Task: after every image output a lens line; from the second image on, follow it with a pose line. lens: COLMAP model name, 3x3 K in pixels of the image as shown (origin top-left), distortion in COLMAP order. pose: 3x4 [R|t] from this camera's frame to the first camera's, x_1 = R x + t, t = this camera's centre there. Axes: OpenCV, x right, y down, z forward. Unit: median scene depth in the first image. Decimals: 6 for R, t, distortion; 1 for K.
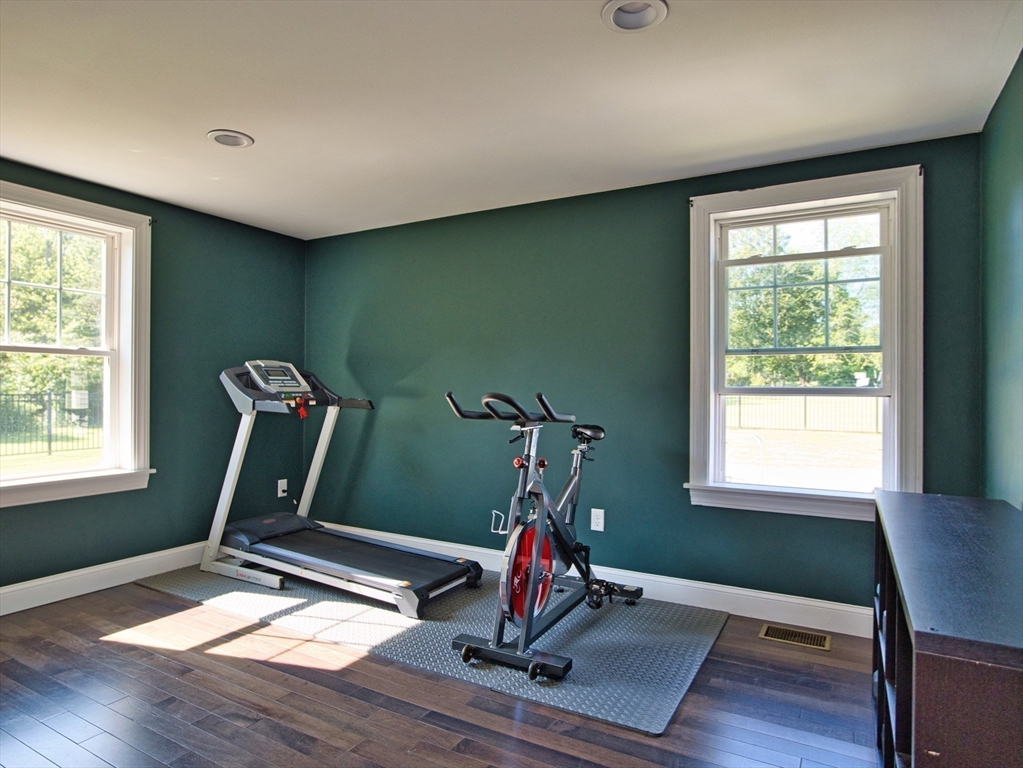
lens RADIAL K [[612.8, 0, 506.1], [0, 612.8, 388.2], [0, 0, 1]] dist [-0.037730, 0.019679]
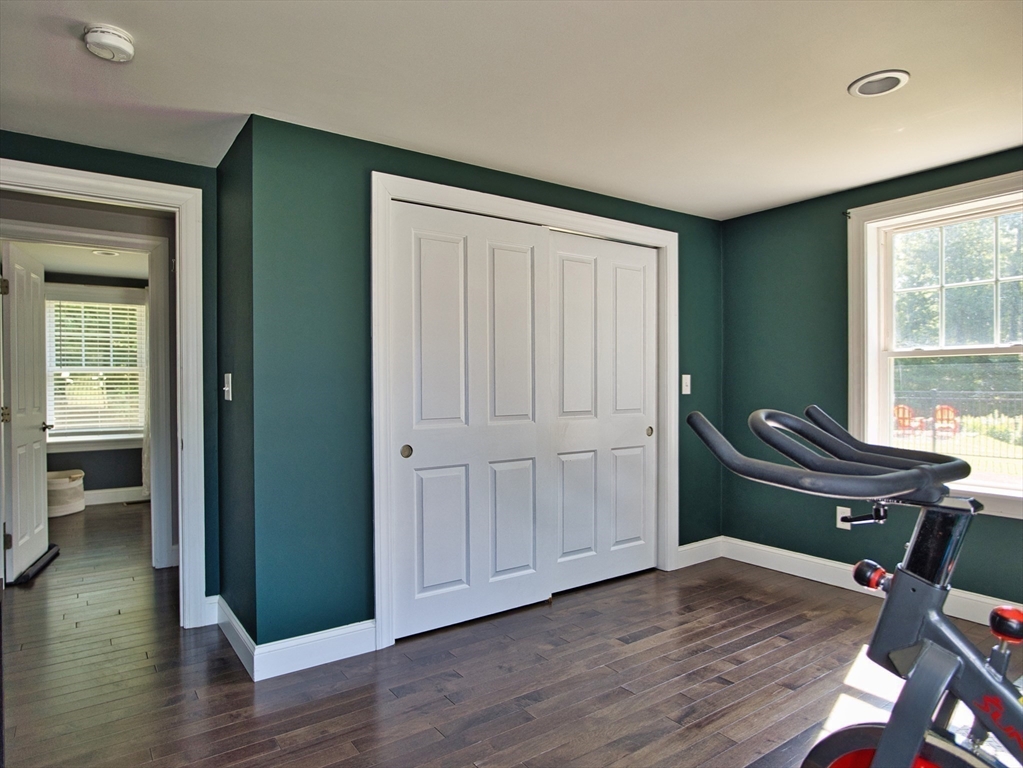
lens RADIAL K [[612.8, 0, 506.1], [0, 612.8, 388.2], [0, 0, 1]] dist [-0.037730, 0.019679]
pose [[-0.429129, -0.001572, -0.903242, 0.560588], [0.001736, 0.999995, -0.002565, -0.006946], [0.903242, -0.002669, -0.429124, 1.045892]]
